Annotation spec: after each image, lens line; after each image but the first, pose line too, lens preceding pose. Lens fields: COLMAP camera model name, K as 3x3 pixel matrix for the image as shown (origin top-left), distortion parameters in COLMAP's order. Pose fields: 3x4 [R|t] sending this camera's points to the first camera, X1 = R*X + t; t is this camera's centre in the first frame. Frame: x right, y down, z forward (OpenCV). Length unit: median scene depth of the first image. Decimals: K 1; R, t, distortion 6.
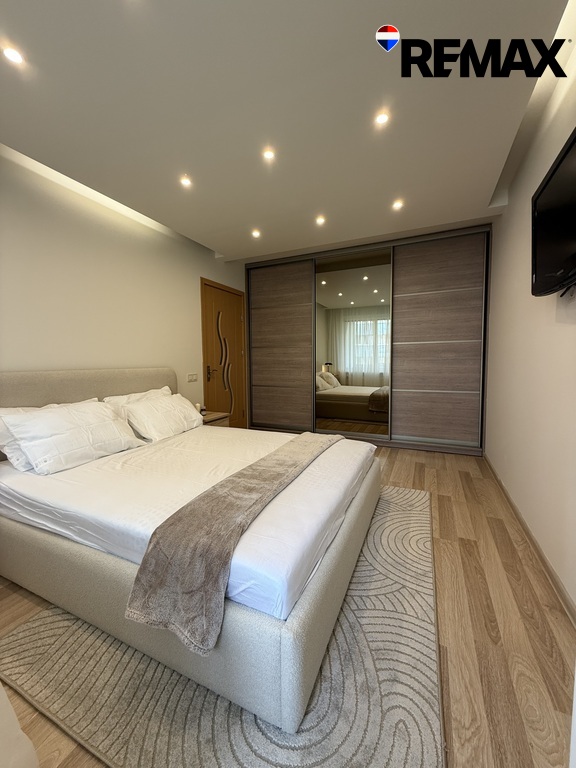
lens RADIAL K [[306.8, 0, 287.3], [0, 306.8, 381.8], [0, 0, 1]] dist [-0.000076, 0.000020]
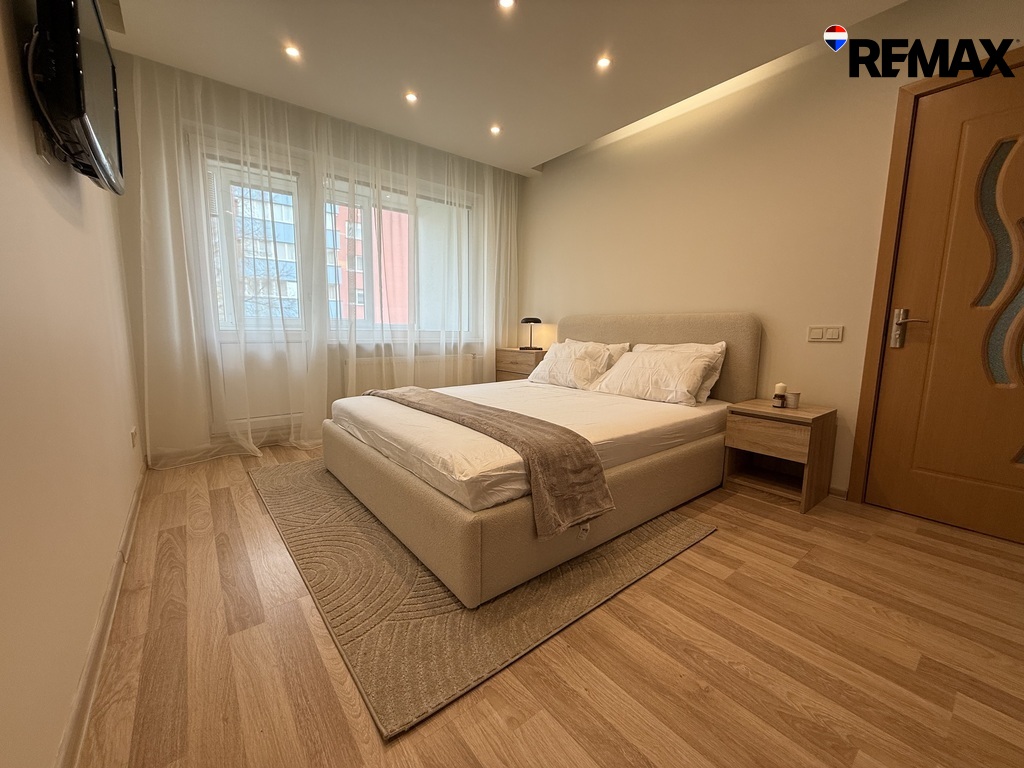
lens RADIAL K [[409.1, 0, 508.6], [0, 409.1, 382.9], [0, 0, 1]] dist [-0.000076, 0.000020]
pose [[-0.458937, 0.120307, -0.880286, 0.915821], [-0.071739, 0.982537, 0.171683, -0.023492], [0.885568, 0.141943, -0.442292, 1.590712]]
